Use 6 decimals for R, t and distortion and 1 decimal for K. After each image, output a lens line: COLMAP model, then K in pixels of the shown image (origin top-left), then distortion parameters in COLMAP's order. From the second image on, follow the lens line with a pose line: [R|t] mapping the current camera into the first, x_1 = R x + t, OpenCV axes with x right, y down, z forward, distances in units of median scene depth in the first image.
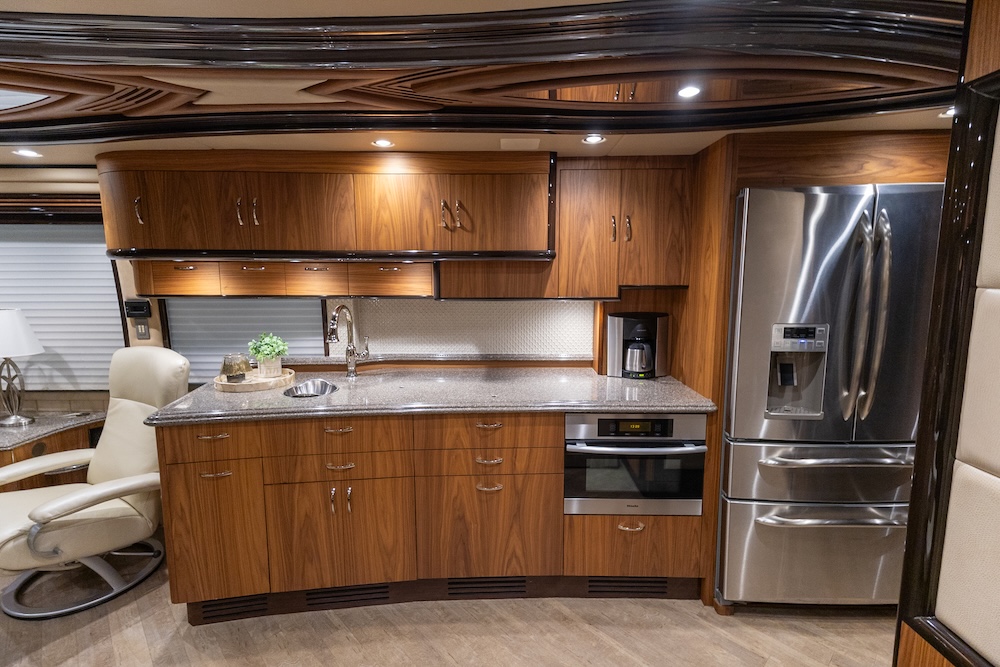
lens RADIAL K [[458.7, 0, 500.1], [0, 458.7, 332.0], [0, 0, 1]] dist [0.013493, -0.000331]
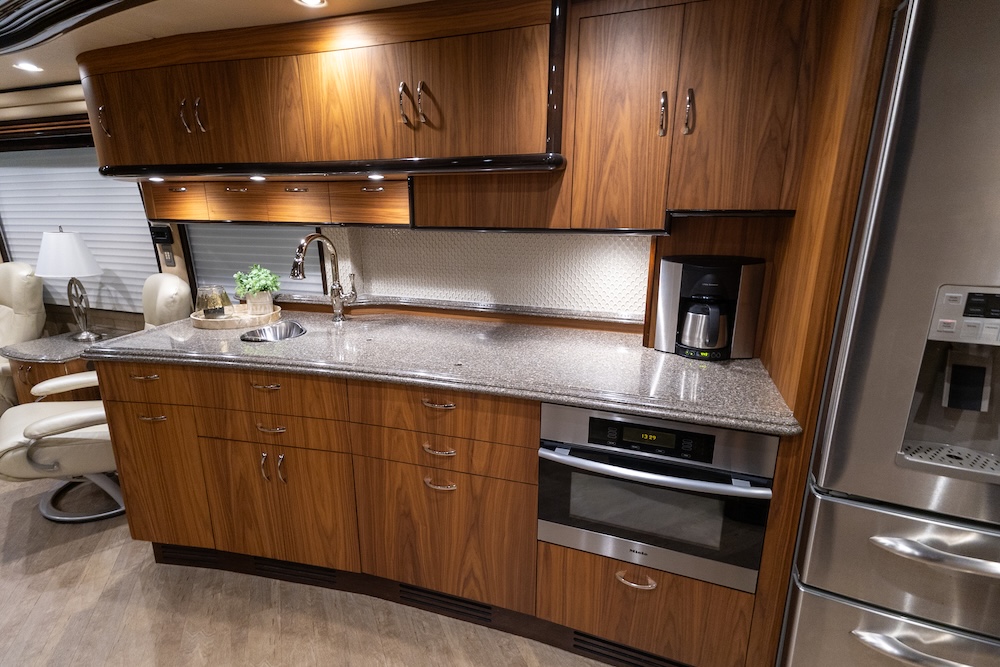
lens RADIAL K [[469.5, 0, 497.3], [0, 469.5, 333.2], [0, 0, 1]] dist [0.014938, -0.000856]
pose [[0.944215, 0.086902, -0.317657, 0.275111], [-0.047737, 0.990485, 0.129075, -0.007710], [0.325851, -0.106710, 0.939379, 0.326101]]
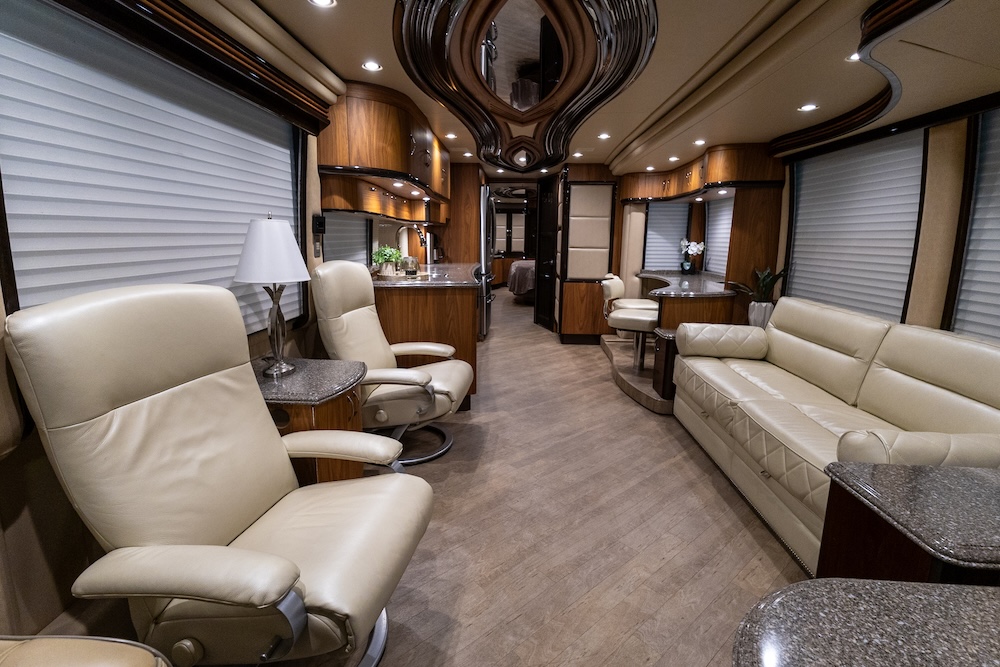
lens RADIAL K [[469.5, 0, 497.3], [0, 469.5, 333.2], [0, 0, 1]] dist [0.014938, -0.000856]
pose [[0.037636, -0.200939, 0.978881, -2.174149], [0.116347, 0.973794, 0.195421, 0.026902], [-0.992495, 0.106535, 0.060029, 0.721648]]
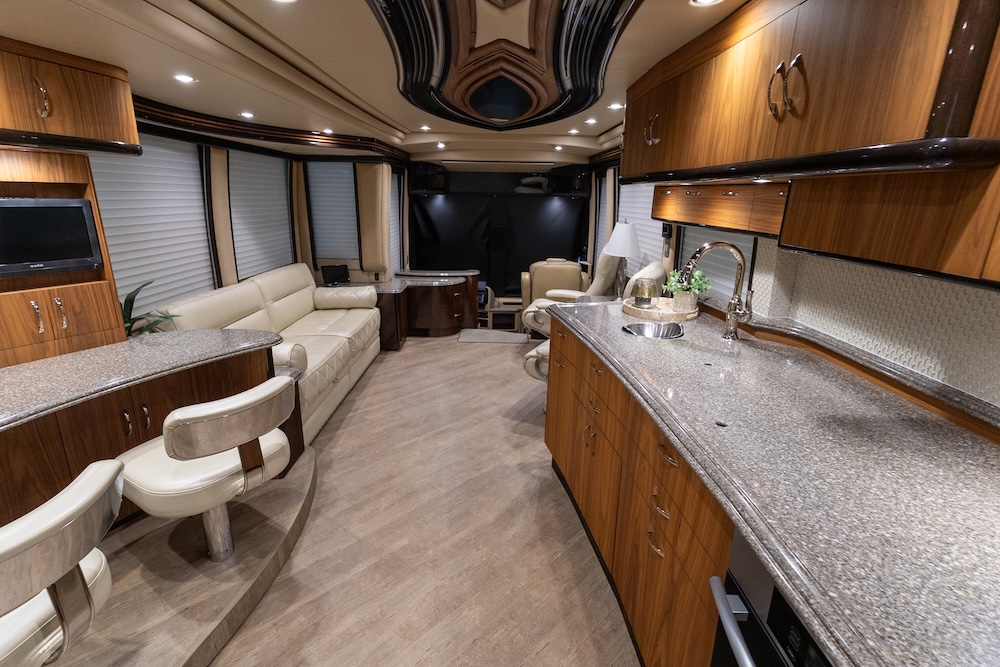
lens RADIAL K [[472.0, 0, 495.0], [0, 472.0, 332.4], [0, 0, 1]] dist [0.019416, -0.000367]
pose [[0.007475, 0.283885, -0.958829, 0.512872], [-0.145302, 0.948988, 0.279838, -0.090994], [0.989359, 0.137228, 0.048343, 0.674311]]
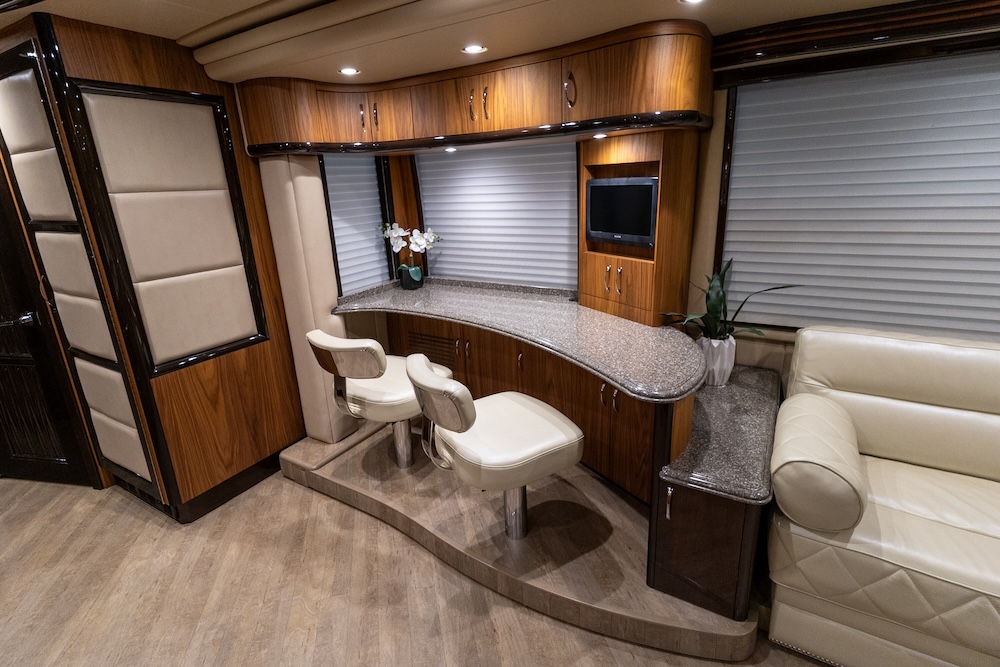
lens RADIAL K [[475.0, 0, 494.6], [0, 475.0, 319.0], [0, 0, 1]] dist [0.020507, 0.000256]
pose [[-0.863230, -0.105635, 0.493634, -0.601051], [0.107467, 0.916990, 0.384161, -0.092735], [-0.493238, 0.384669, -0.780222, 0.838895]]
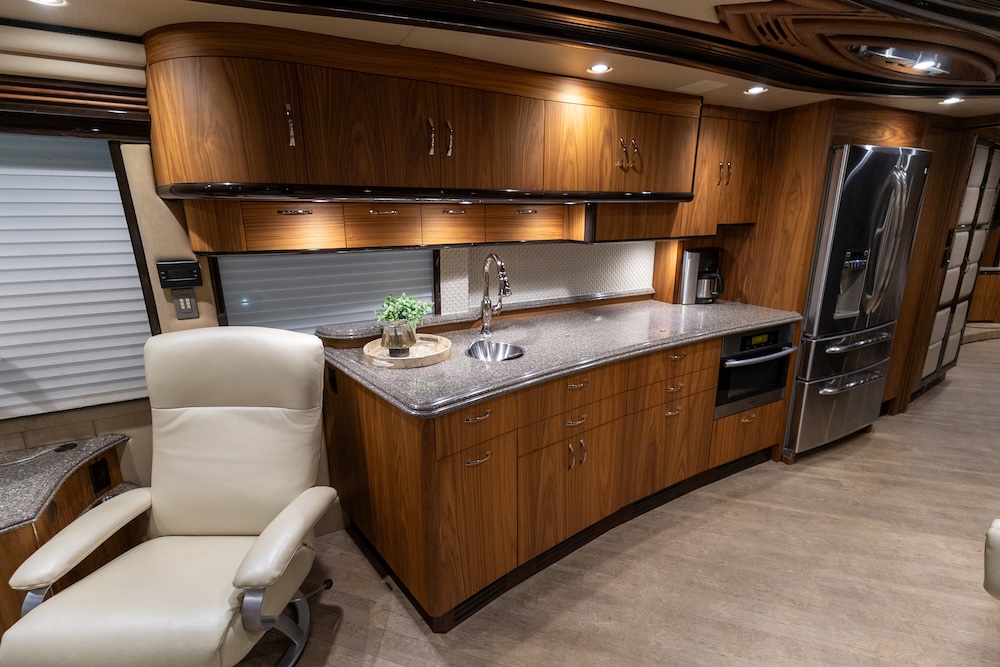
lens RADIAL K [[453.5, 0, 499.0], [0, 453.5, 330.3], [0, 0, 1]] dist [0.015122, -0.000351]
pose [[0.879838, -0.125579, 0.458383, -0.841409], [0.068650, 0.987926, 0.138884, -0.036585], [-0.470289, -0.090727, 0.877836, 0.238319]]
